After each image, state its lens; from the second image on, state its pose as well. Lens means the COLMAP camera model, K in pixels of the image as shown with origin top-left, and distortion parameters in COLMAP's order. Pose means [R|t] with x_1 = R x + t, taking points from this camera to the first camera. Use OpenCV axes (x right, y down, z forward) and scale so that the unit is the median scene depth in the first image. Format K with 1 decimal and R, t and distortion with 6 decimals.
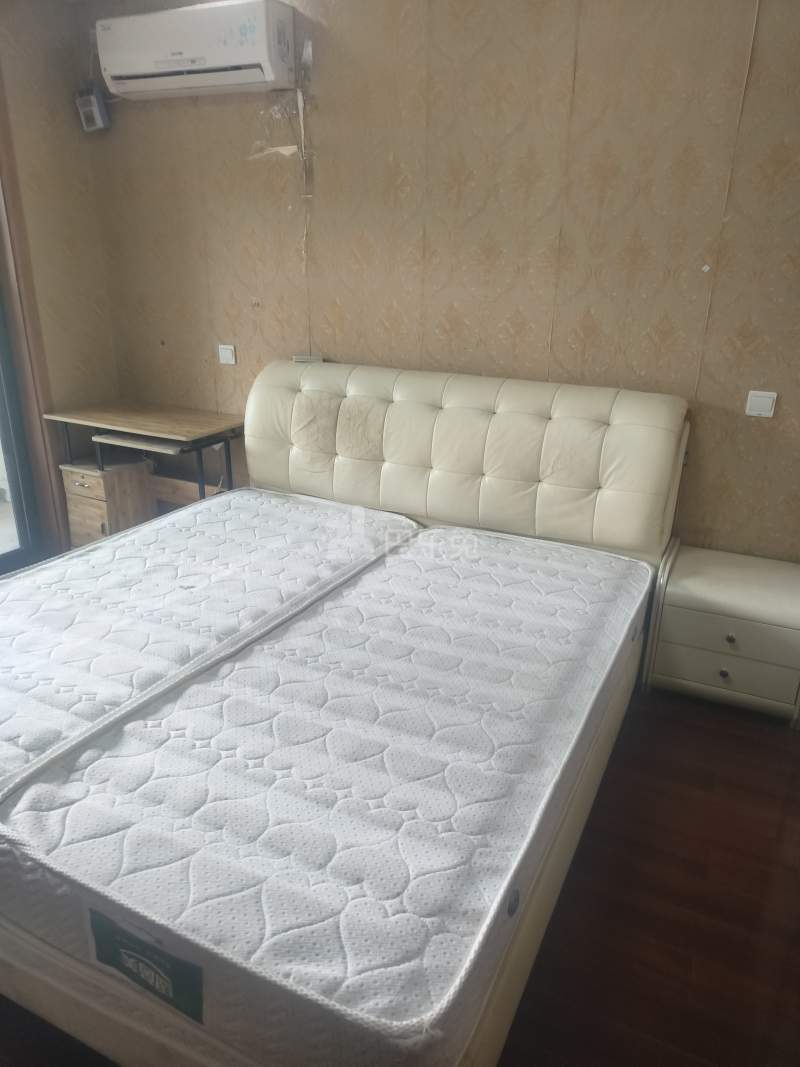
lens RADIAL K [[749.1, 0, 400.0], [0, 749.1, 533.5], [0, 0, 1]] dist [0.034218, 0.001063]
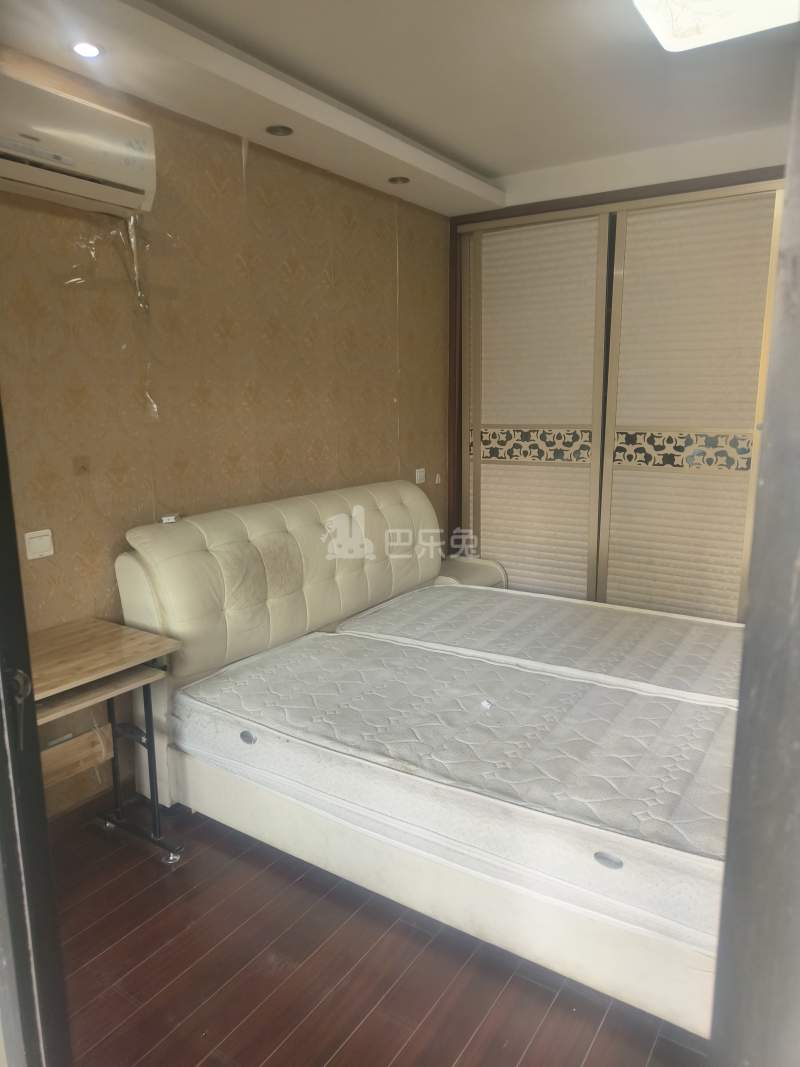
lens RADIAL K [[749.1, 0, 400.0], [0, 749.1, 533.5], [0, 0, 1]] dist [0.034218, 0.001063]
pose [[0.123864, -0.209718, 0.969885, -0.970719], [0.355078, 0.922060, 0.154030, -0.271100], [-0.926594, 0.325306, 0.188676, 0.648609]]
